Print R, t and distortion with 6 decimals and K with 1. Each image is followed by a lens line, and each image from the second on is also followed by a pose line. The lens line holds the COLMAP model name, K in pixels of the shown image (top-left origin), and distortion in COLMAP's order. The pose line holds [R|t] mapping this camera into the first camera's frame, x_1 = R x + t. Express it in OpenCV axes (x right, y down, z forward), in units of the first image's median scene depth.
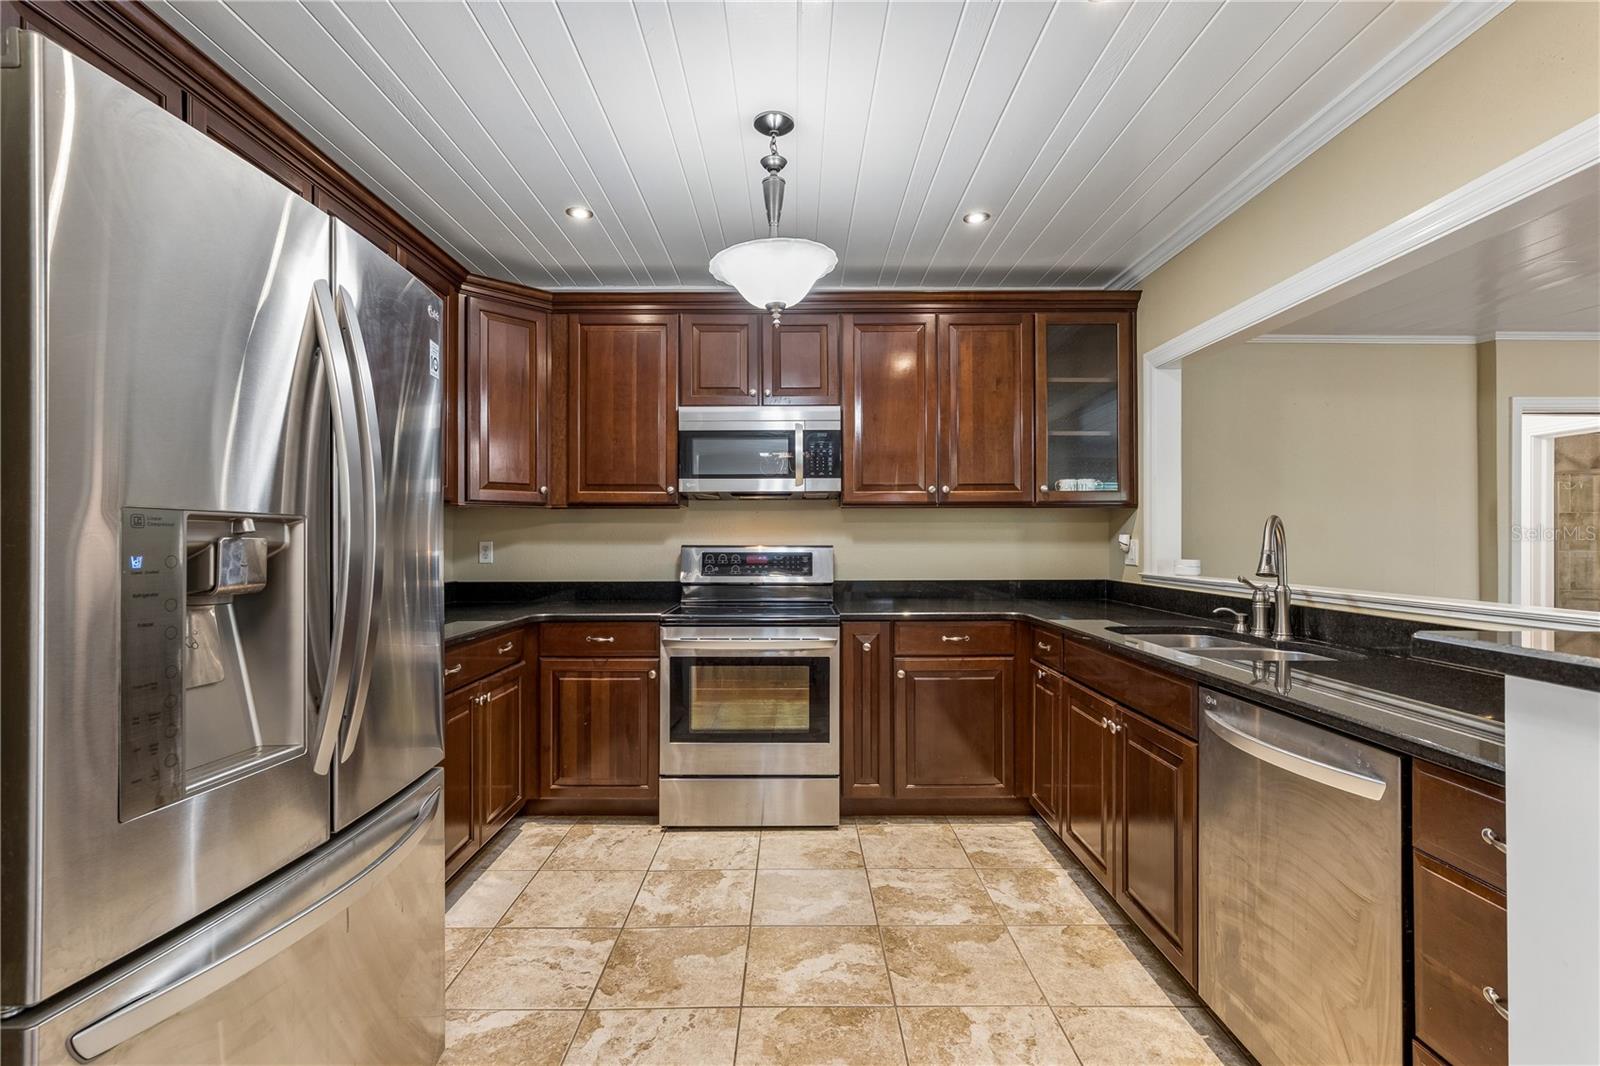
lens RADIAL K [[734.7, 0, 798.6], [0, 734.7, 535.9], [0, 0, 1]] dist [-0.006357, 0.005647]
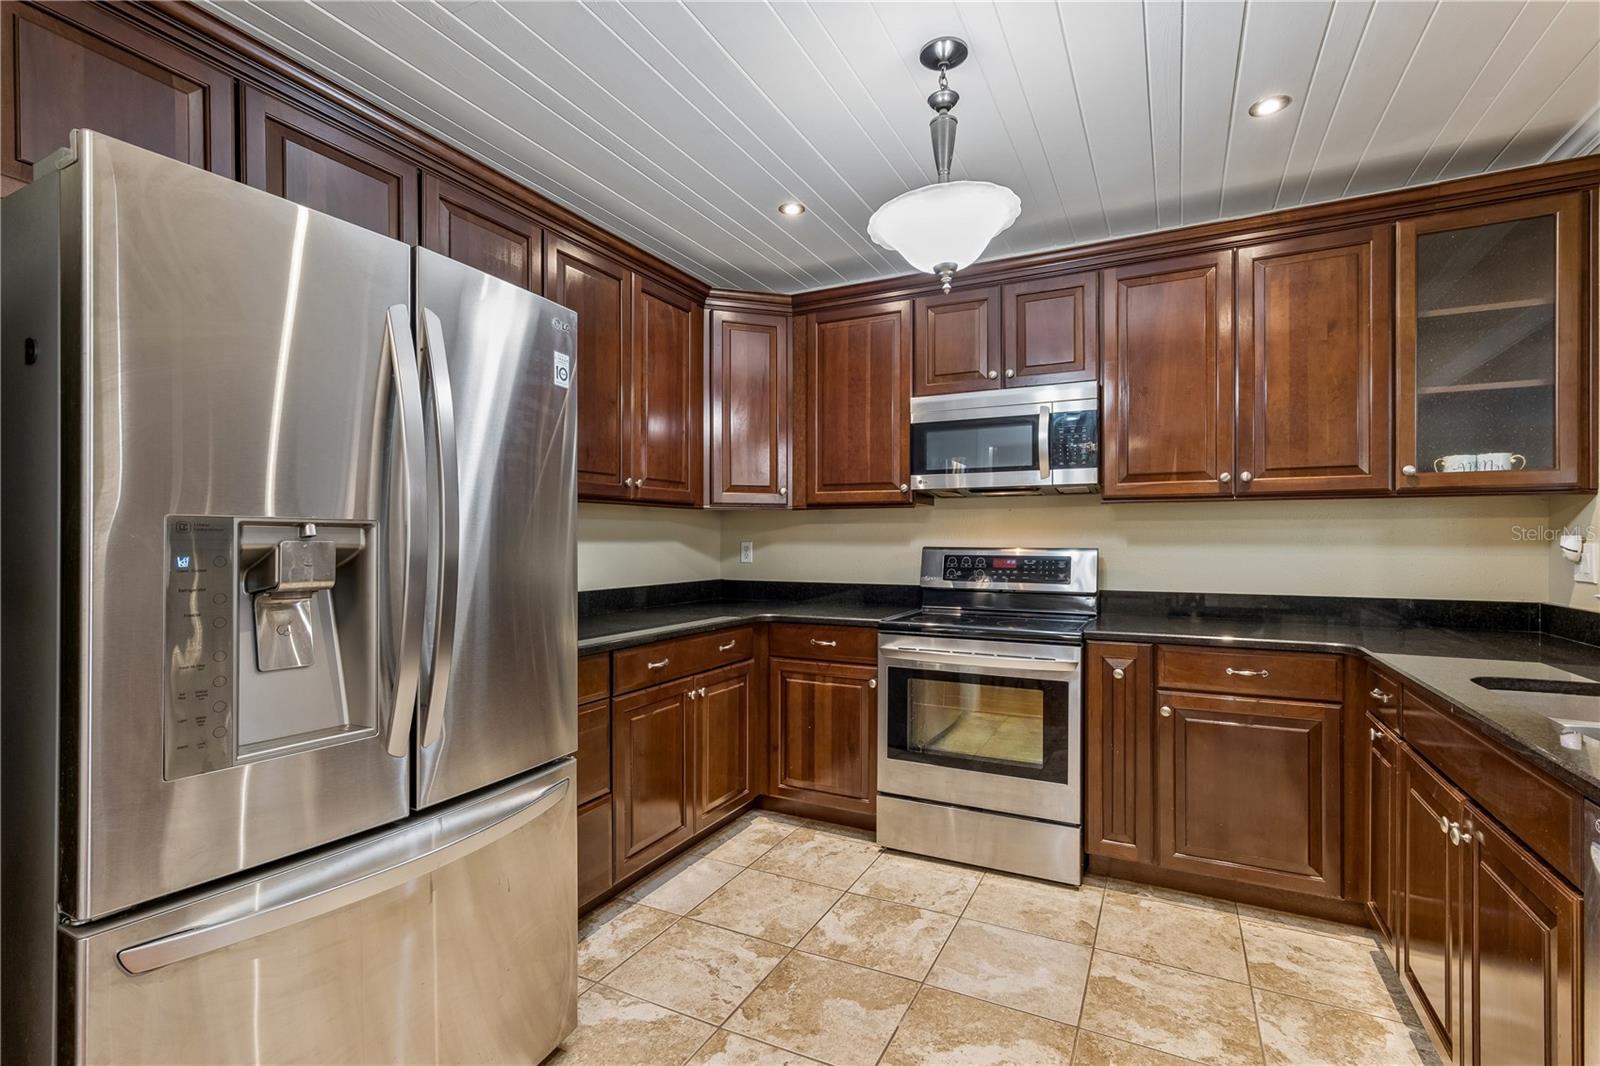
lens RADIAL K [[734.7, 0, 800.1], [0, 734.7, 540.7], [0, 0, 1]] dist [-0.006357, 0.005647]
pose [[0.889204, 0.002929, -0.457502, 0.152893], [0.000169, 0.999977, 0.006731, -0.001702], [0.457512, -0.006063, 0.889183, 0.119385]]
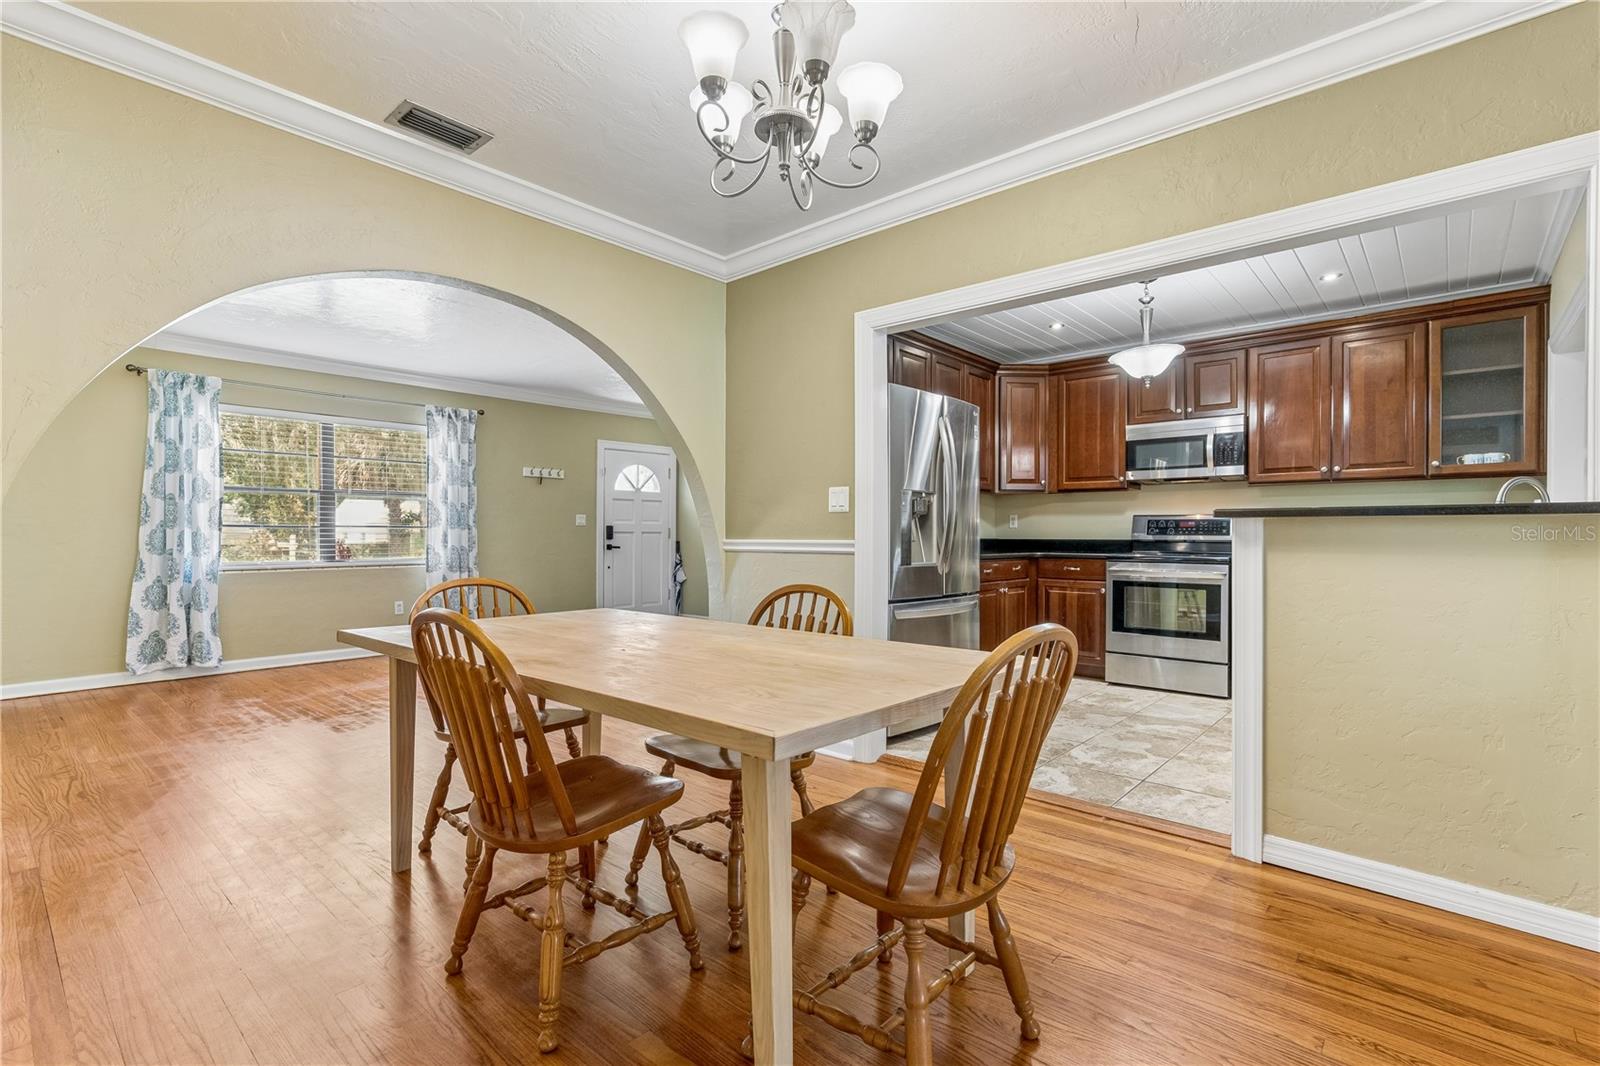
lens RADIAL K [[734.7, 0, 799.0], [0, 734.7, 537.5], [0, 0, 1]] dist [-0.006357, 0.005647]
pose [[0.745250, 0.006144, -0.666757, 0.401777], [-0.001582, 0.999971, 0.007447, 0.058332], [0.666783, -0.004495, 0.745238, -0.705340]]
